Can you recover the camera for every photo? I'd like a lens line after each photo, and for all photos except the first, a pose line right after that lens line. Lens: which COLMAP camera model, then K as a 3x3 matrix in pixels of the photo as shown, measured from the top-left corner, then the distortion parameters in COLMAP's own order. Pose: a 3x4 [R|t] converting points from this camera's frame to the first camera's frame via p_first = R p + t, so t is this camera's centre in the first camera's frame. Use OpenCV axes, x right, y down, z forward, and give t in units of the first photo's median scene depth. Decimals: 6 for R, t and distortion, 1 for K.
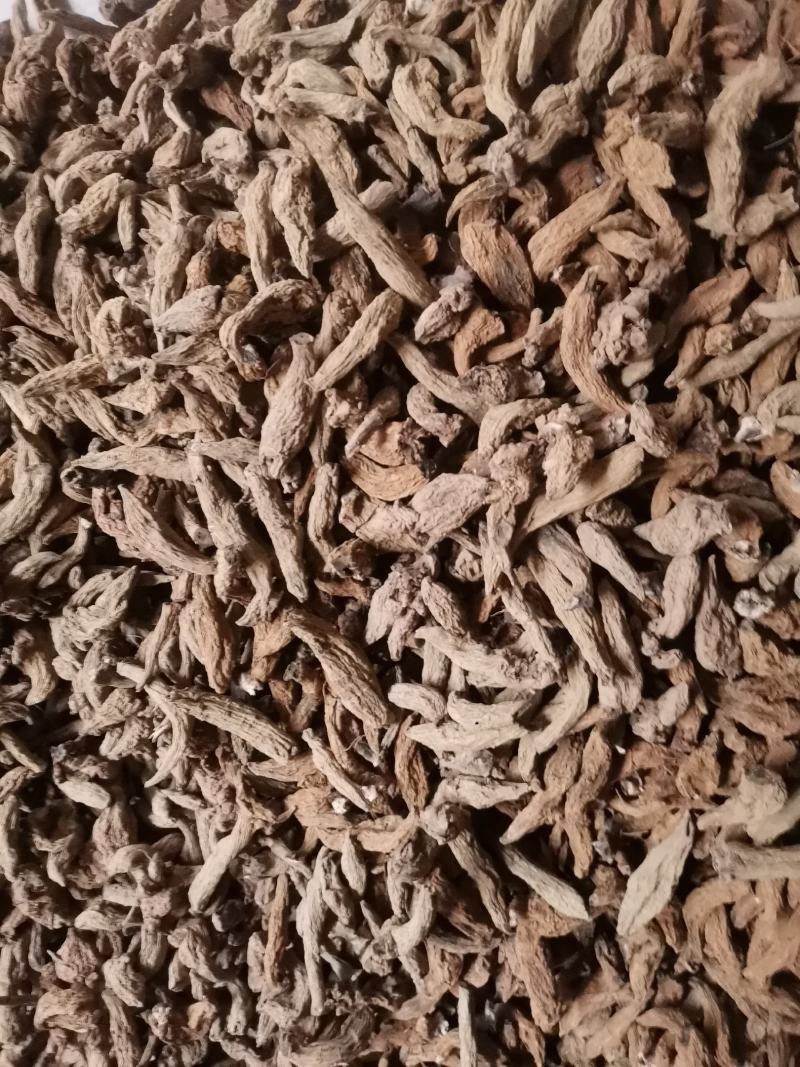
lens RADIAL K [[803.3, 0, 407.1], [0, 803.3, 539.1], [0, 0, 1]] dist [0.090832, -0.135237]
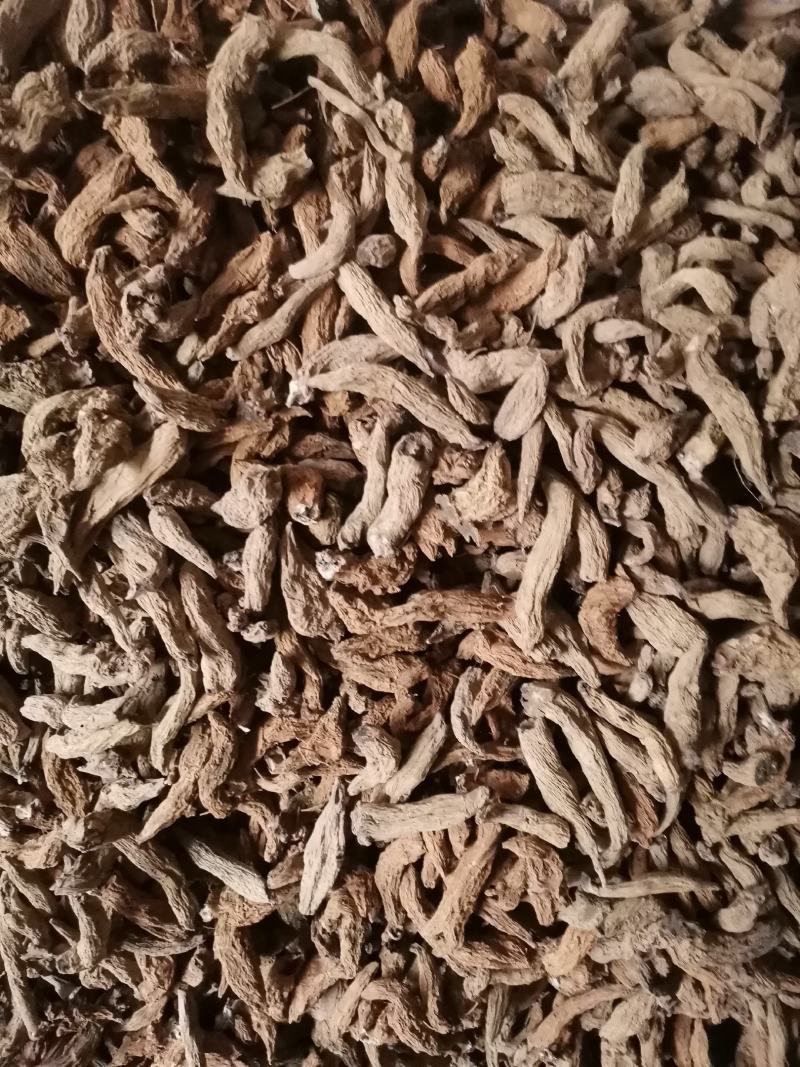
lens RADIAL K [[803.3, 0, 407.1], [0, 803.3, 539.1], [0, 0, 1]] dist [0.090832, -0.135237]
pose [[0.989838, -0.139352, 0.028330, 0.482061], [0.139376, 0.990239, 0.001144, 0.058641], [-0.028213, 0.002816, 0.999598, 0.005482]]
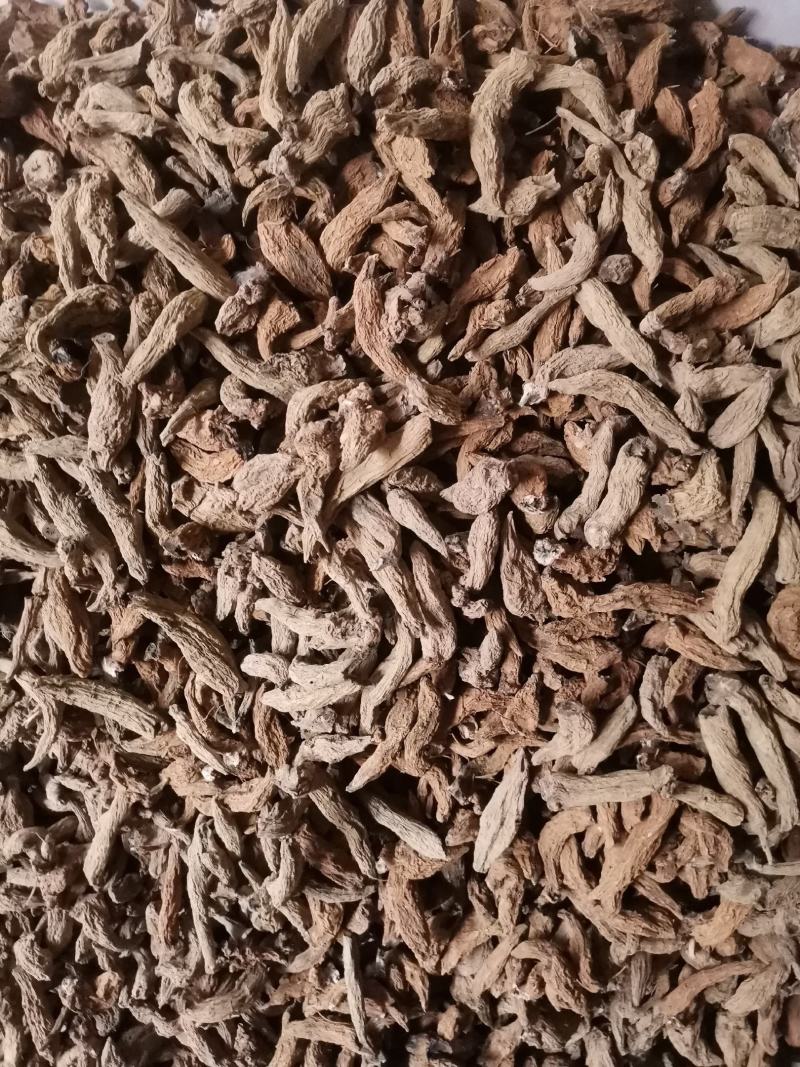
lens RADIAL K [[803.3, 0, 407.1], [0, 803.3, 539.1], [0, 0, 1]] dist [0.090832, -0.135237]
pose [[0.997017, -0.076243, 0.011986, 0.217602], [0.076235, 0.997089, 0.001111, 0.044943], [-0.012035, -0.000194, 0.999928, -0.085383]]
